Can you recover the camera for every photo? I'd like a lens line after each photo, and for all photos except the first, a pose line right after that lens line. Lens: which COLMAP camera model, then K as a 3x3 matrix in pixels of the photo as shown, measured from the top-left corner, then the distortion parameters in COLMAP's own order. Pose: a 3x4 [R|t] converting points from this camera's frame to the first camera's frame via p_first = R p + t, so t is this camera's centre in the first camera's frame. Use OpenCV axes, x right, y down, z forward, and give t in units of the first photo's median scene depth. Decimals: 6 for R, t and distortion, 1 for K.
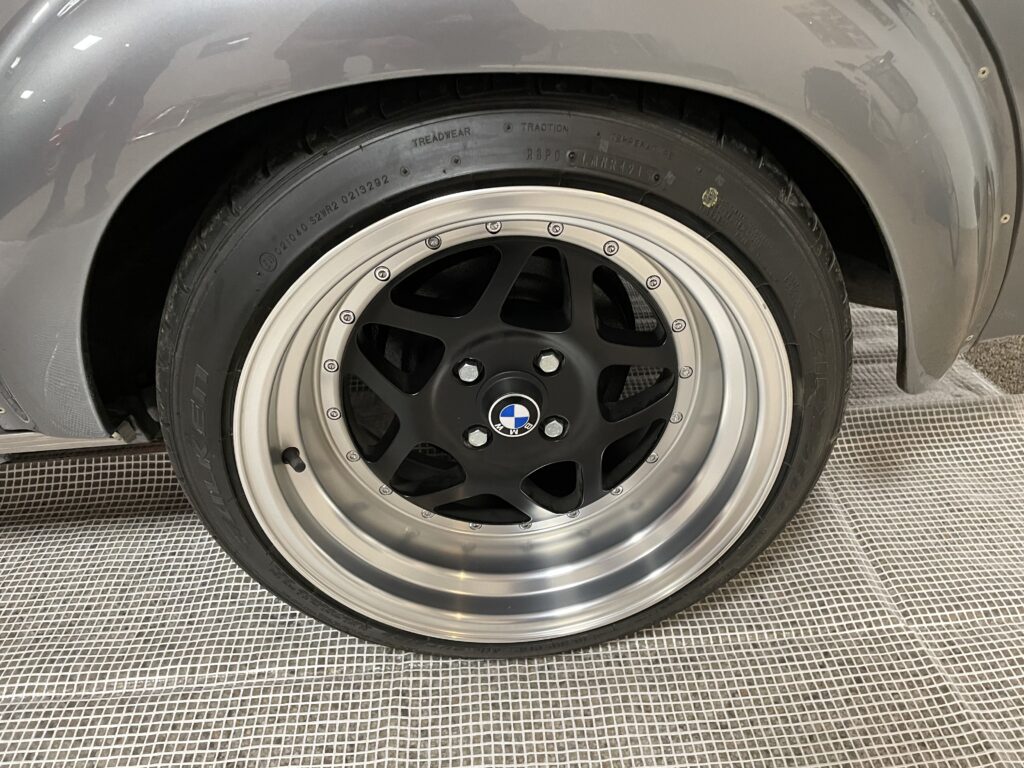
lens RADIAL K [[783.9, 0, 515.4], [0, 783.9, 383.7], [0, 0, 1]] dist [0.074741, -0.098188]
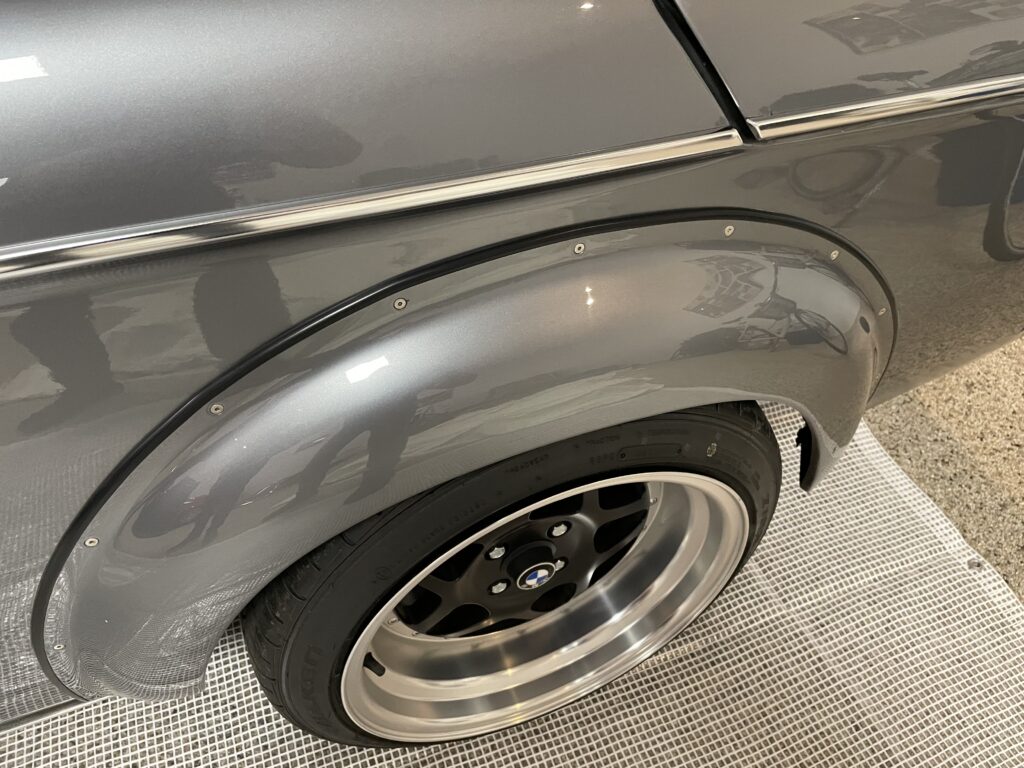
lens RADIAL K [[783.9, 0, 509.4], [0, 783.9, 382.2], [0, 0, 1]] dist [0.074741, -0.098188]
pose [[0.951428, -0.162927, 0.261227, -0.284721], [0.099708, 0.965829, 0.239233, -0.499735], [-0.291278, -0.201567, 0.935162, -0.068202]]
